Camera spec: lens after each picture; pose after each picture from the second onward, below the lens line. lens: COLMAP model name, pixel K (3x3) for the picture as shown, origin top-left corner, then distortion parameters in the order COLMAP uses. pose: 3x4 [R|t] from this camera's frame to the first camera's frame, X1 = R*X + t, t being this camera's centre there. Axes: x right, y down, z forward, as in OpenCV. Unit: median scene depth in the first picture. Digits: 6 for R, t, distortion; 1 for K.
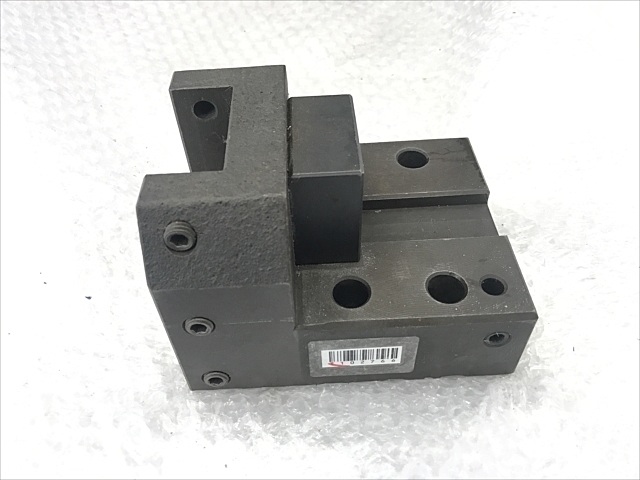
lens RADIAL K [[531.3, 0, 320.0], [0, 531.3, 240.0], [0, 0, 1]] dist [-0.001284, 0.001682]
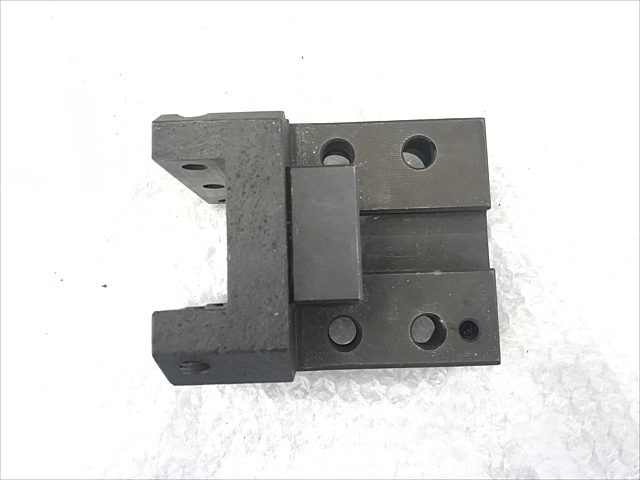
lens RADIAL K [[529.4, 0, 320.0], [0, 529.4, 240.0], [0, 0, 1]] dist [0.000900, -0.000586]
pose [[0.999612, 0.013506, 0.024359, -0.024361], [-0.025575, 0.791514, 0.610615, -0.754855], [-0.011034, -0.611002, 0.791552, 0.225232]]
